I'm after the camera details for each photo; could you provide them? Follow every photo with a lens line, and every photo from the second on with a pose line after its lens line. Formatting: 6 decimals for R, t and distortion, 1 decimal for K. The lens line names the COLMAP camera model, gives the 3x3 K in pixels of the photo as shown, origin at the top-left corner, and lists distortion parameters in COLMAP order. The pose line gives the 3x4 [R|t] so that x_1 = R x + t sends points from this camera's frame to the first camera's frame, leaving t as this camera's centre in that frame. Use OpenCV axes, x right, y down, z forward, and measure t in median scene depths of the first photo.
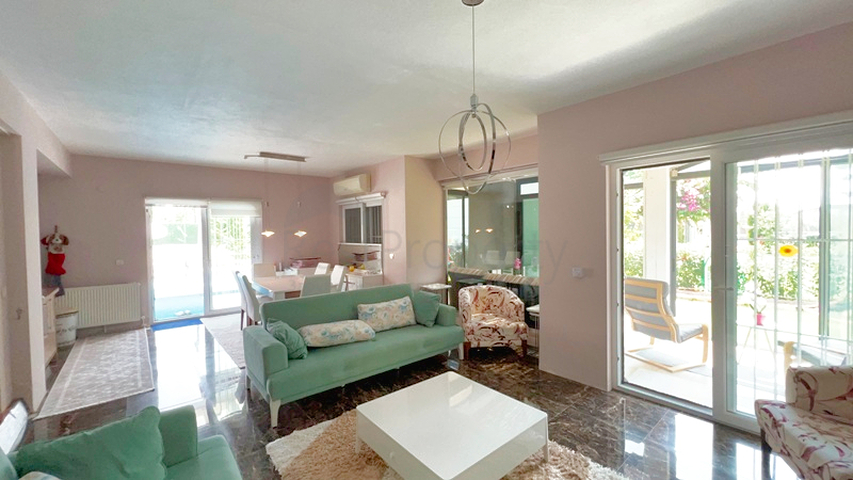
lens RADIAL K [[340.8, 0, 423.5], [0, 340.8, 239.0], [0, 0, 1]] dist [-0.001464, 0.000276]
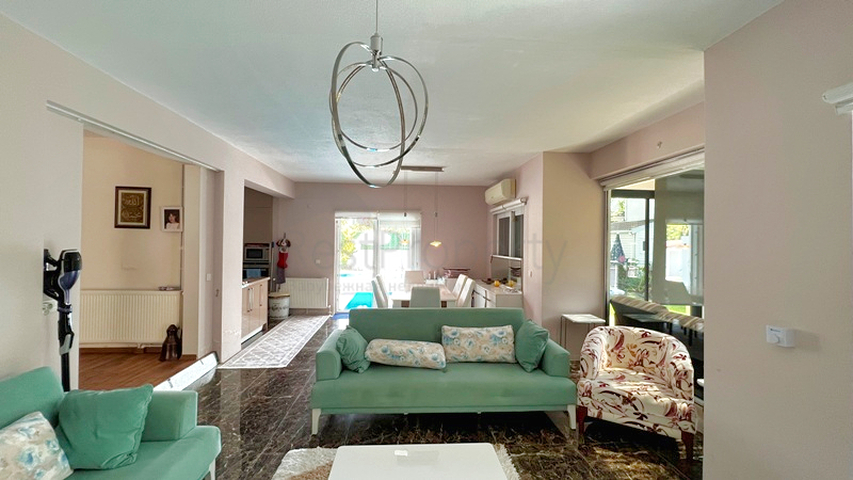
lens RADIAL K [[340.8, 0, 423.5], [0, 340.8, 239.0], [0, 0, 1]] dist [-0.001464, 0.000276]
pose [[0.809698, 0.020282, -0.586496, 0.229269], [-0.039707, 0.999006, -0.020271, -0.009149], [0.585502, 0.039701, 0.809698, 0.203537]]
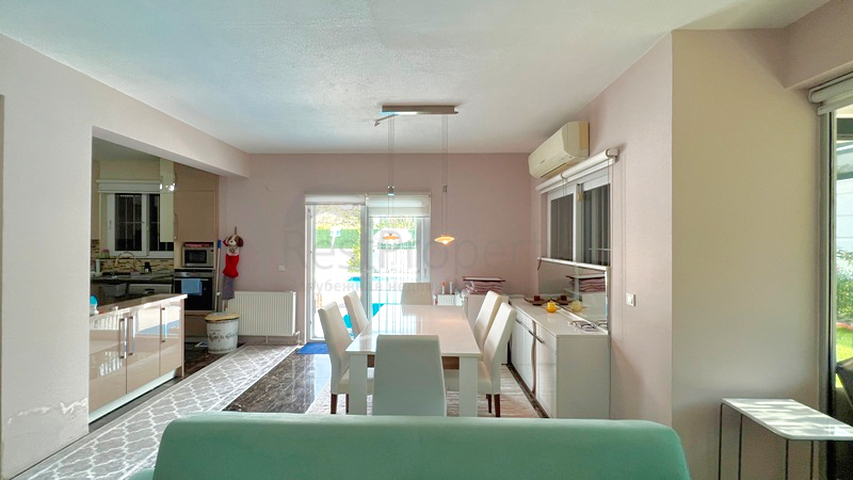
lens RADIAL K [[340.8, 0, 423.5], [0, 340.8, 239.0], [0, 0, 1]] dist [-0.001464, 0.000276]
pose [[0.753806, 0.015881, -0.656905, -0.016121], [-0.033655, 0.999329, -0.014461, -0.009026], [0.656234, 0.033009, 0.753835, 0.647214]]
